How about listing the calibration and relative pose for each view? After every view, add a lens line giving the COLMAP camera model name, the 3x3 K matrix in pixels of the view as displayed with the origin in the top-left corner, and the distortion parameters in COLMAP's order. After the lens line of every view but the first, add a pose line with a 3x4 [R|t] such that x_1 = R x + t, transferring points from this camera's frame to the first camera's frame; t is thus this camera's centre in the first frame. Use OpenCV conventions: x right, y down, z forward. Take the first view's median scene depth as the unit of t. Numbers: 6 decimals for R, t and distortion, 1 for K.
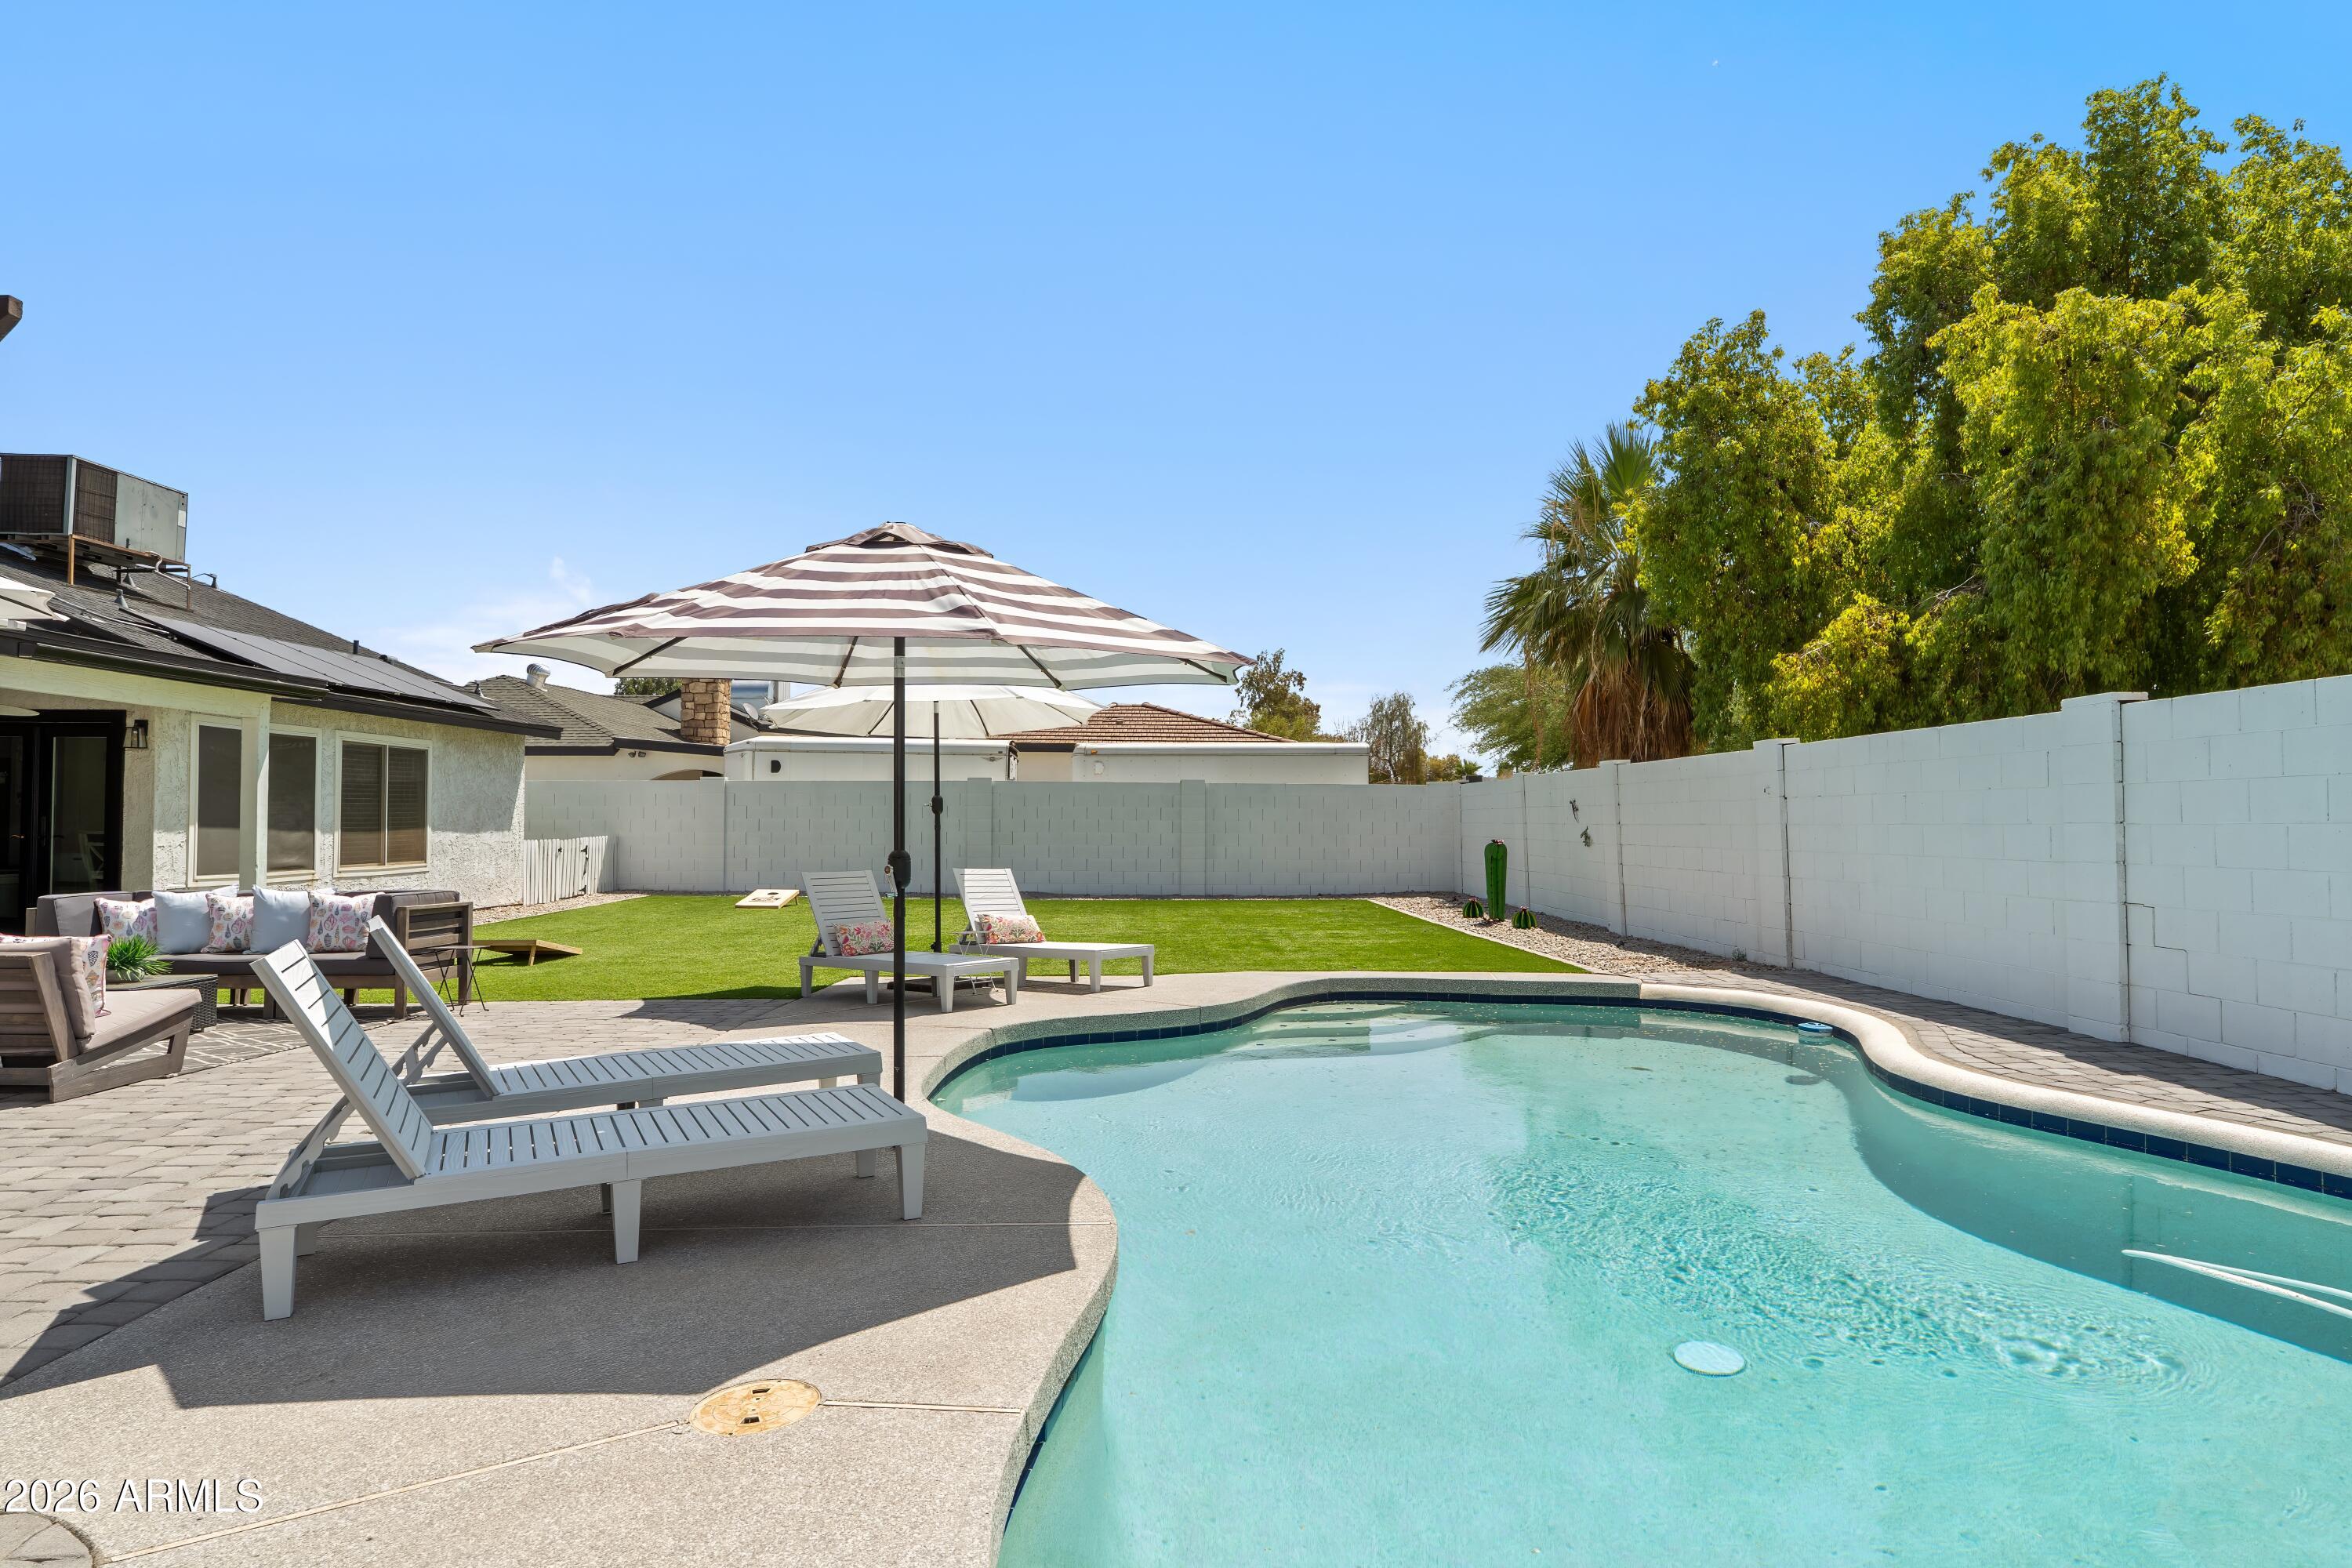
lens RADIAL K [[1329.1, 0, 1179.6], [0, 1329.1, 782.4], [0, 0, 1]] dist [-0.005274, -0.000372]
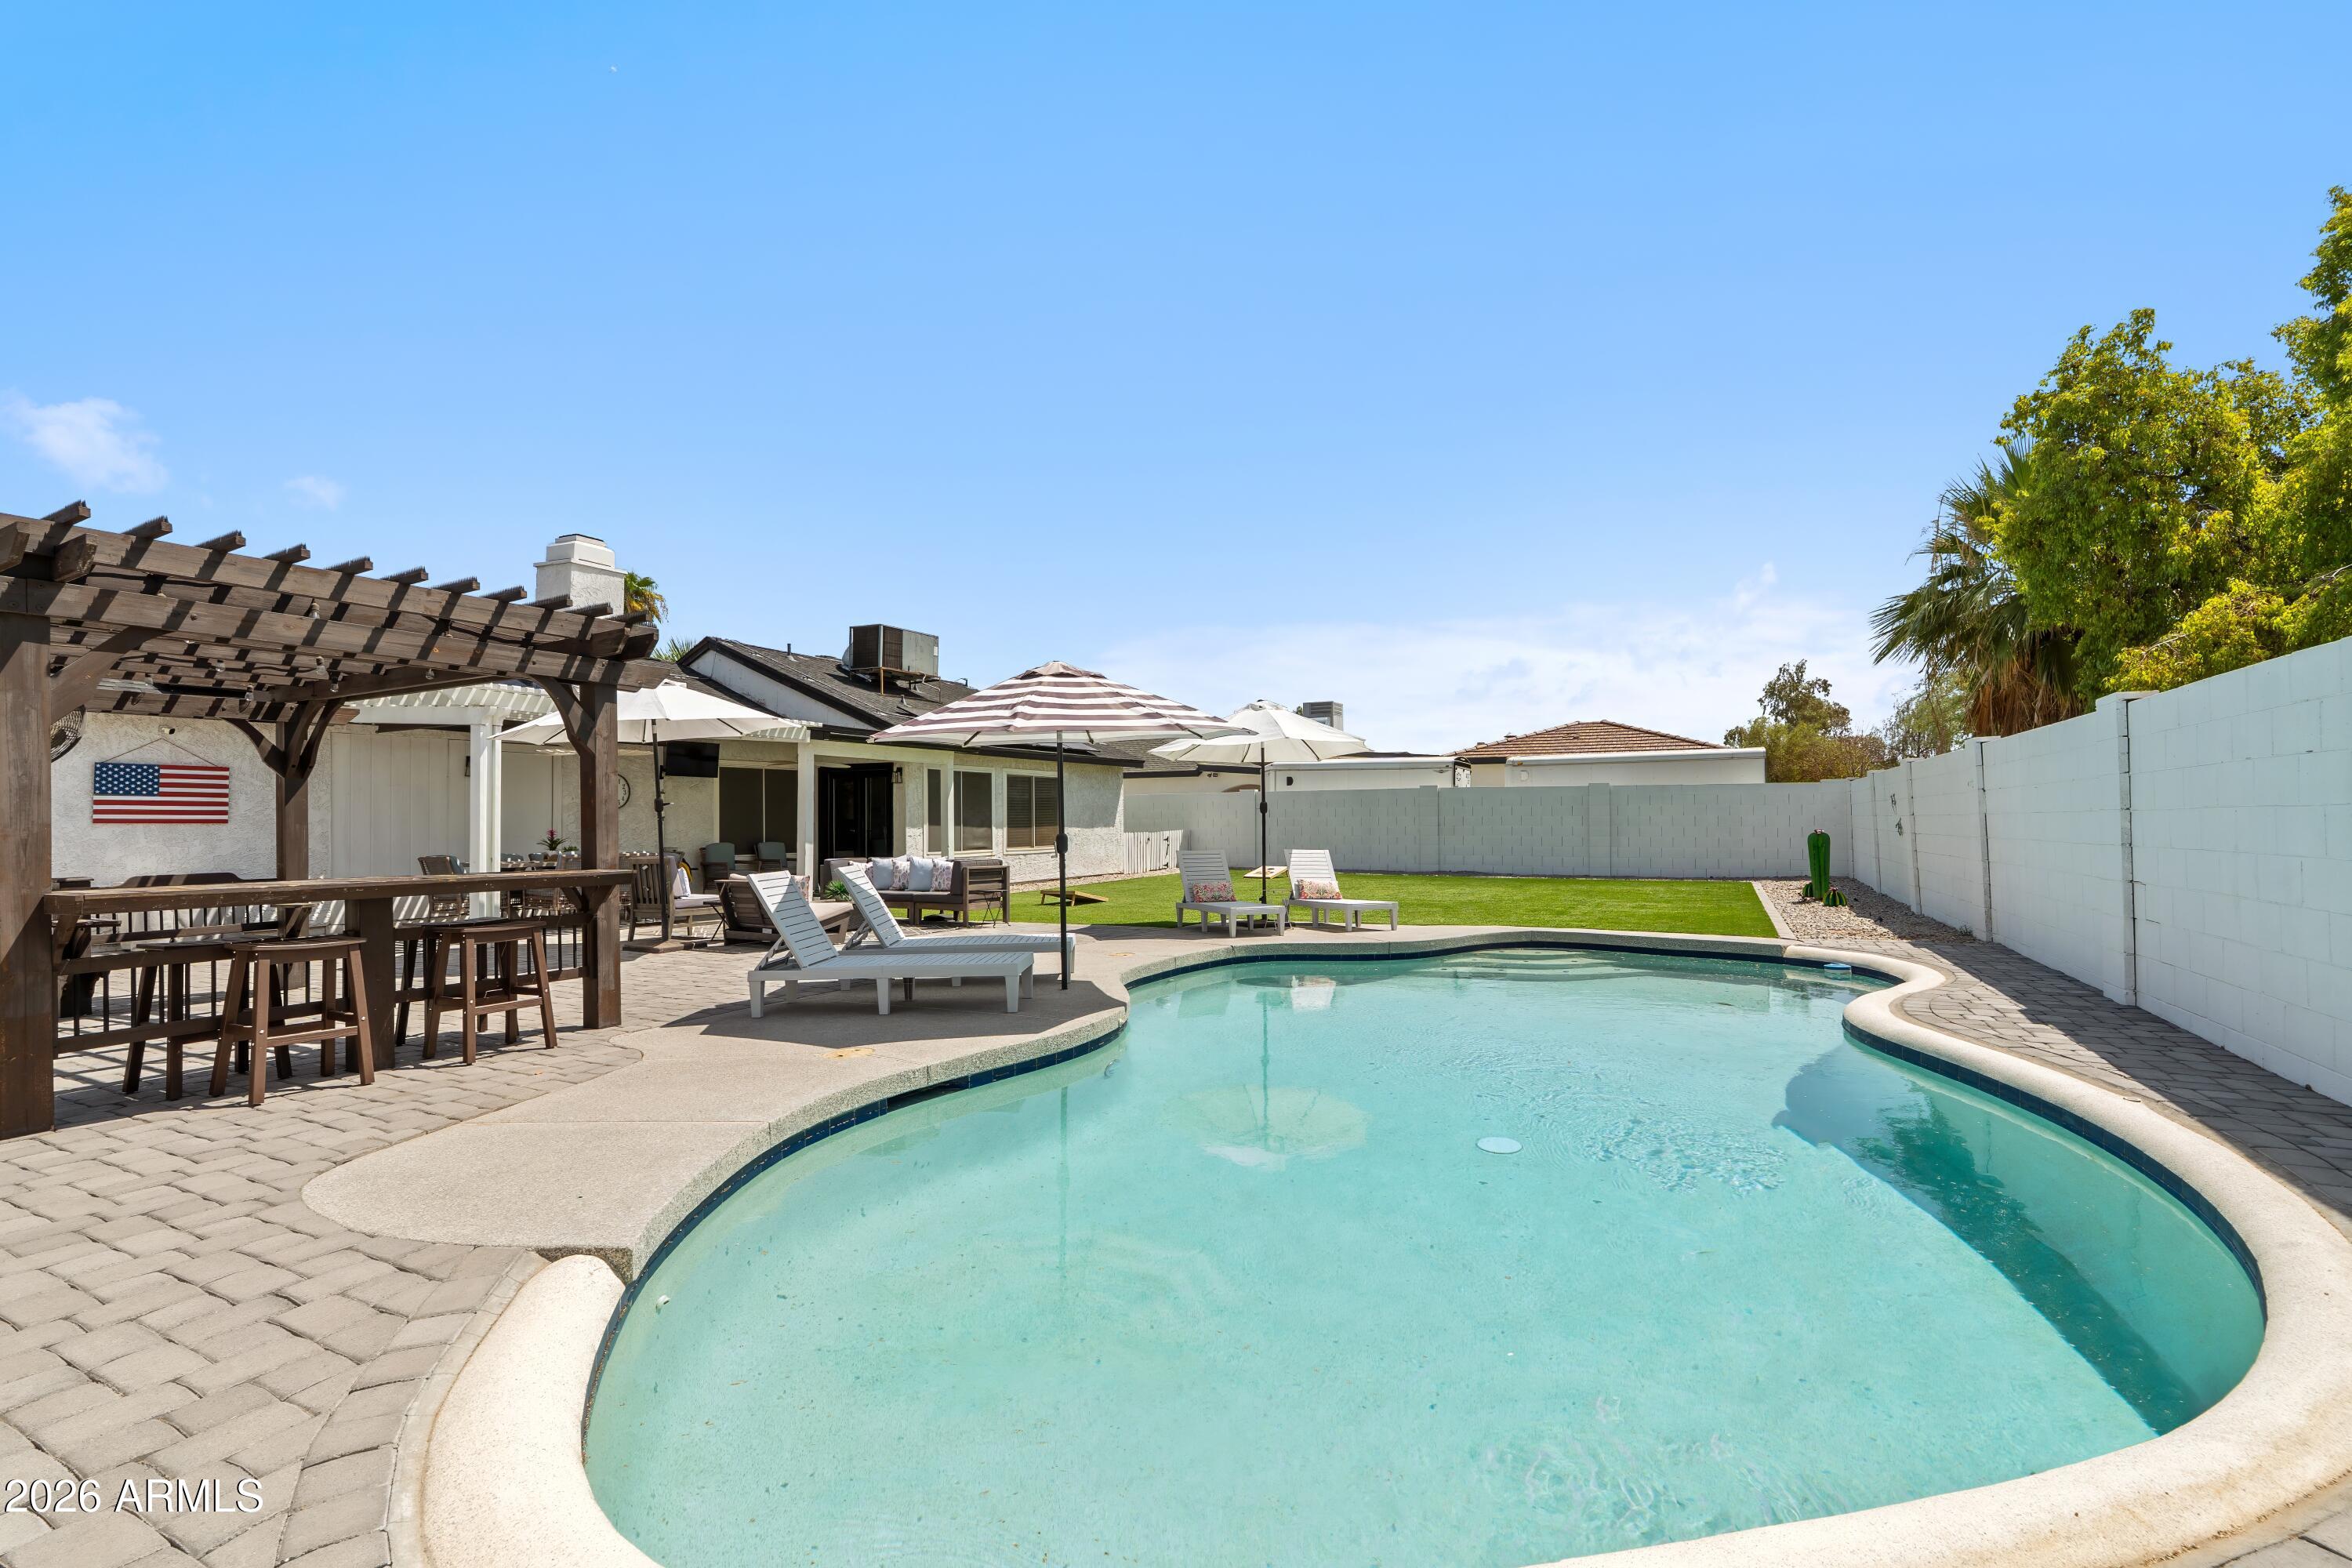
lens RADIAL K [[1045.5, 0, 1181.4], [0, 1045.5, 791.4], [0, 0, 1]] dist [-0.003927, -0.000109]
pose [[0.876353, -0.021785, -0.481177, 0.189210], [0.023080, 0.999728, -0.003226, 0.000039], [0.481117, -0.008278, 0.876617, -0.062809]]
